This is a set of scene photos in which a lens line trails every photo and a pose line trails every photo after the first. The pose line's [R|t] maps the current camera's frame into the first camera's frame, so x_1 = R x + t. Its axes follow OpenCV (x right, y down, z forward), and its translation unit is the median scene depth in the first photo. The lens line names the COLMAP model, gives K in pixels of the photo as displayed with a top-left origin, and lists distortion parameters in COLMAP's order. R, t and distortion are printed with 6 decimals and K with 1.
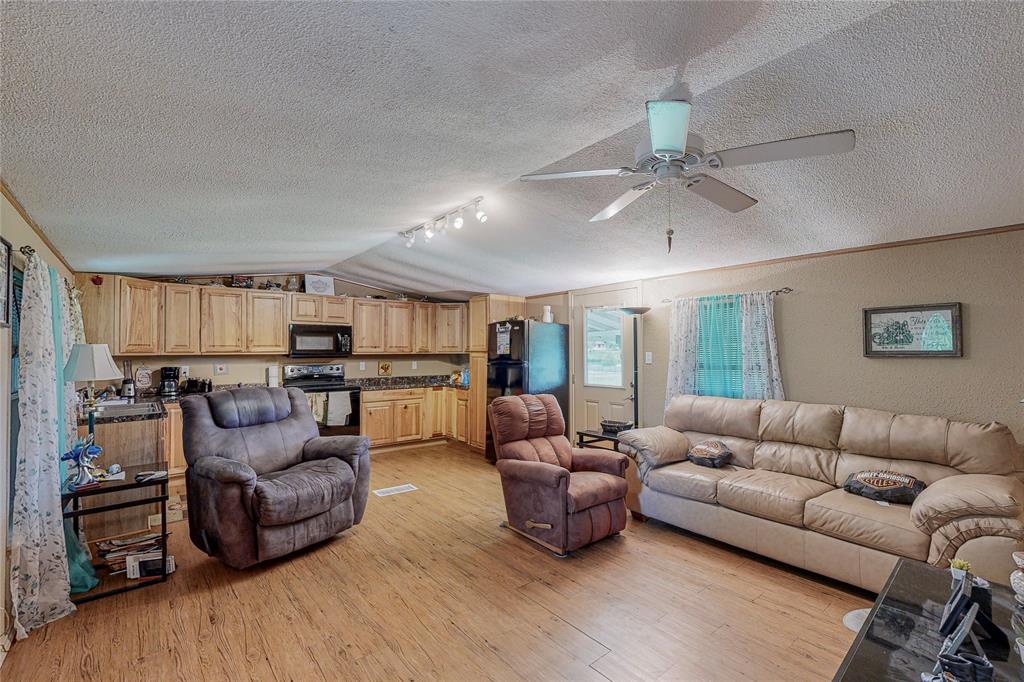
lens RADIAL K [[448.3, 0, 512.3], [0, 448.3, 342.6], [0, 0, 1]] dist [-0.000601, 0.000084]
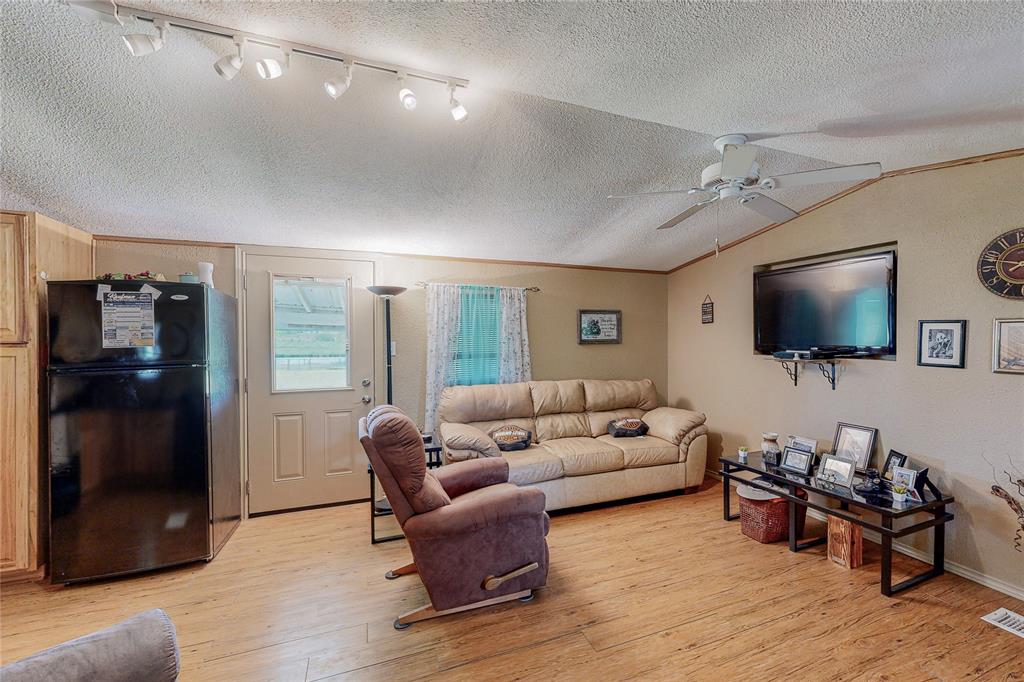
lens RADIAL K [[444.1, 0, 554.4], [0, 444.1, 342.9], [0, 0, 1]] dist [-0.001605, 0.000229]
pose [[0.277391, -0.007896, 0.960725, -0.406438], [-0.013463, 0.999836, 0.012105, 0.009395], [-0.960663, -0.016292, 0.277239, 0.480435]]
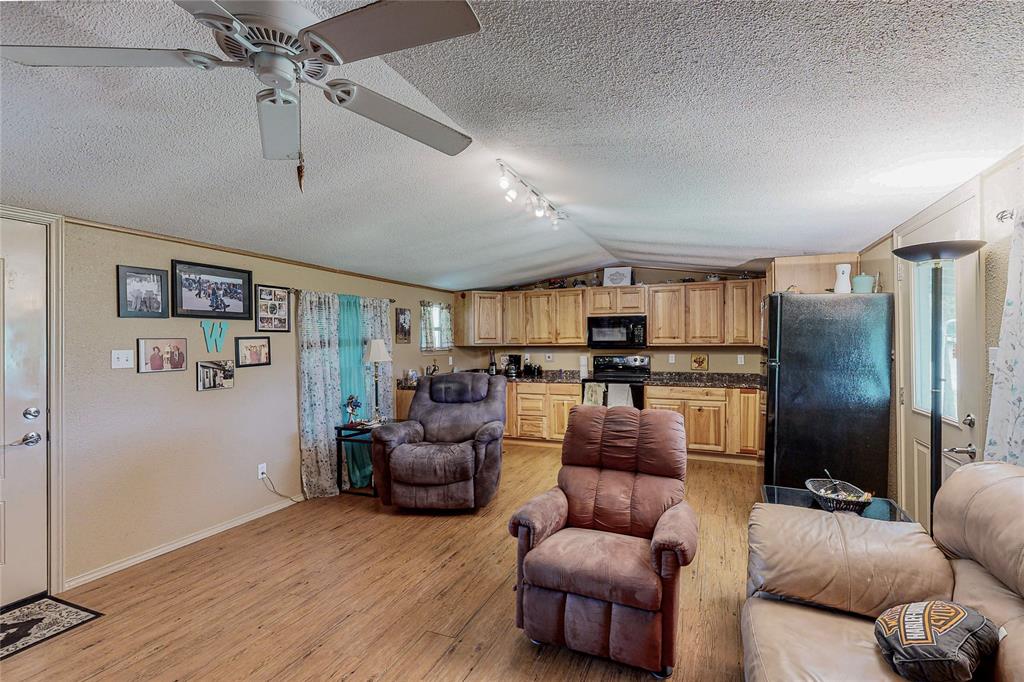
lens RADIAL K [[454.4, 0, 535.7], [0, 454.4, 339.2], [0, 0, 1]] dist [0.002748, 0.000290]
pose [[0.482224, -0.005554, -0.876030, 0.470795], [0.020506, 0.999777, 0.004949, 0.003801], [0.875808, -0.020350, 0.482231, 0.431150]]
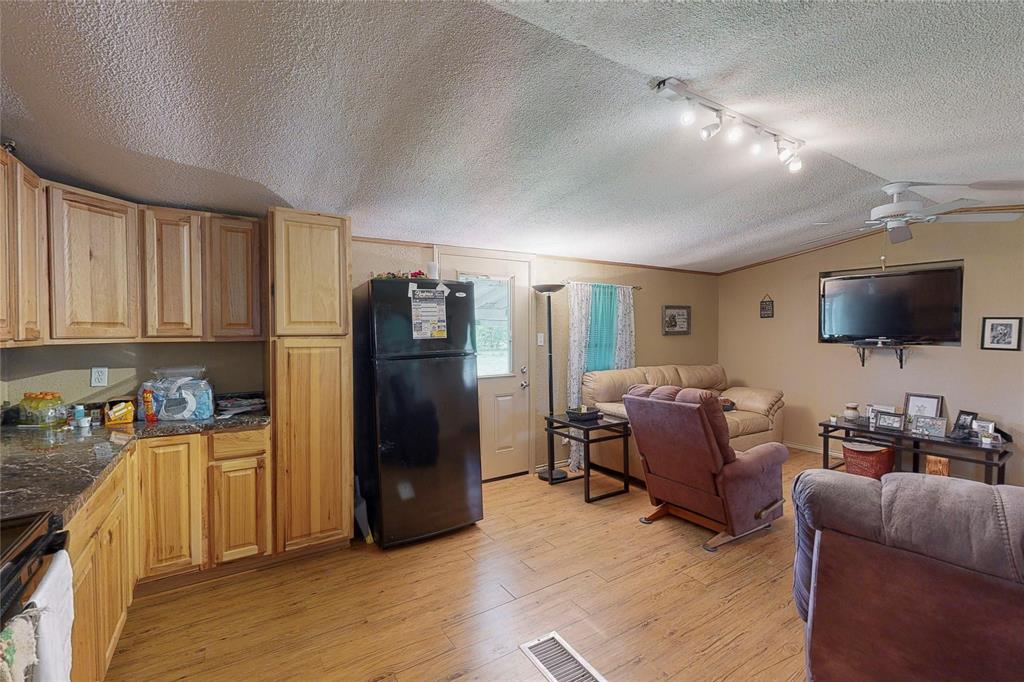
lens RADIAL K [[443.9, 0, 512.2], [0, 443.9, 342.5], [0, 0, 1]] dist [-0.000748, 0.000266]
pose [[0.120083, -0.026052, 0.992422, -0.633272], [-0.012828, 0.999531, 0.027791, 0.015522], [-0.992681, -0.016068, 0.119693, 0.951099]]
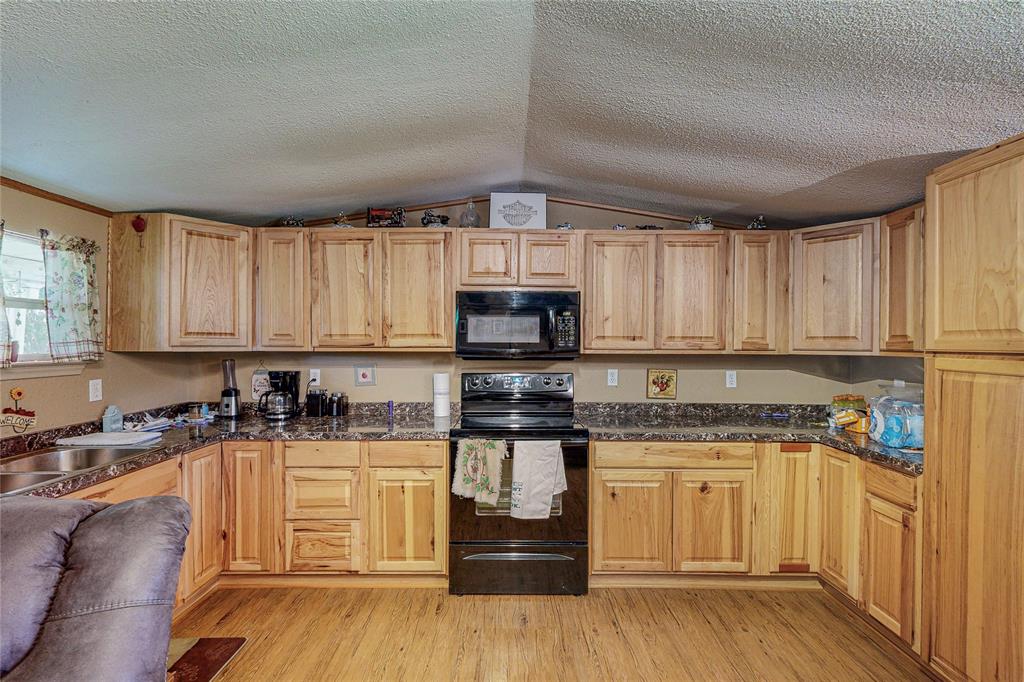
lens RADIAL K [[448.3, 0, 512.3], [0, 448.3, 342.6], [0, 0, 1]] dist [-0.000601, 0.000084]
pose [[0.773073, 0.004960, -0.634298, -0.155143], [0.004999, 0.999891, 0.013911, 0.010548], [0.634297, -0.013925, 0.772964, 0.772566]]
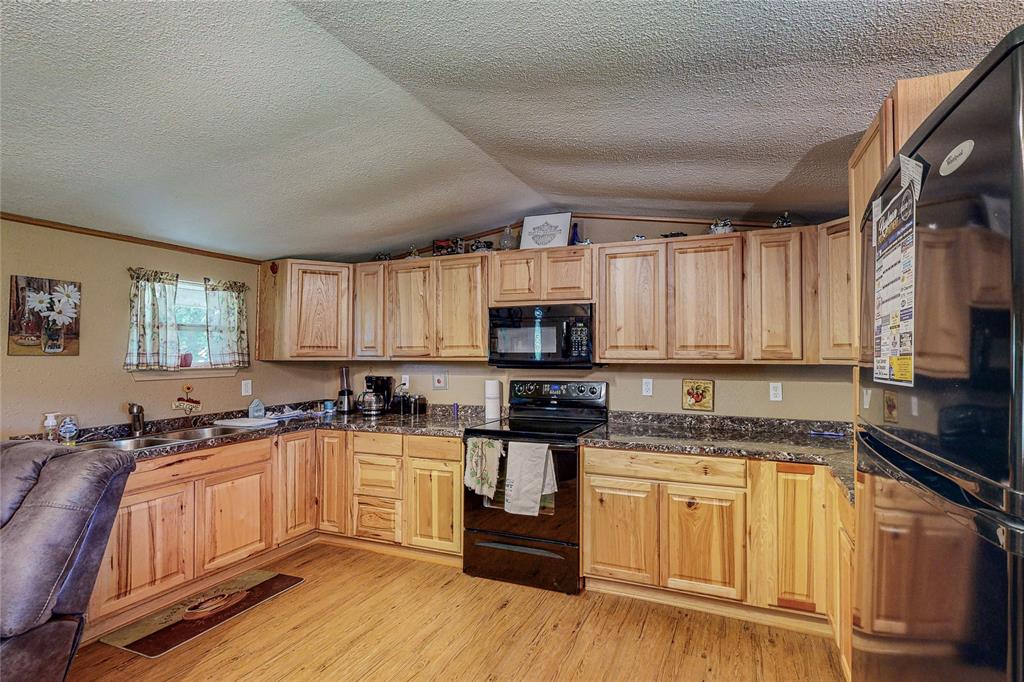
lens RADIAL K [[451.7, 0, 588.0], [0, 451.7, 342.1], [0, 0, 1]] dist [-0.000149, -0.000184]
pose [[0.522782, -0.018209, -0.852272, 0.062666], [0.013853, 0.999821, -0.012863, 0.013085], [0.852354, -0.005082, 0.522941, 0.955729]]
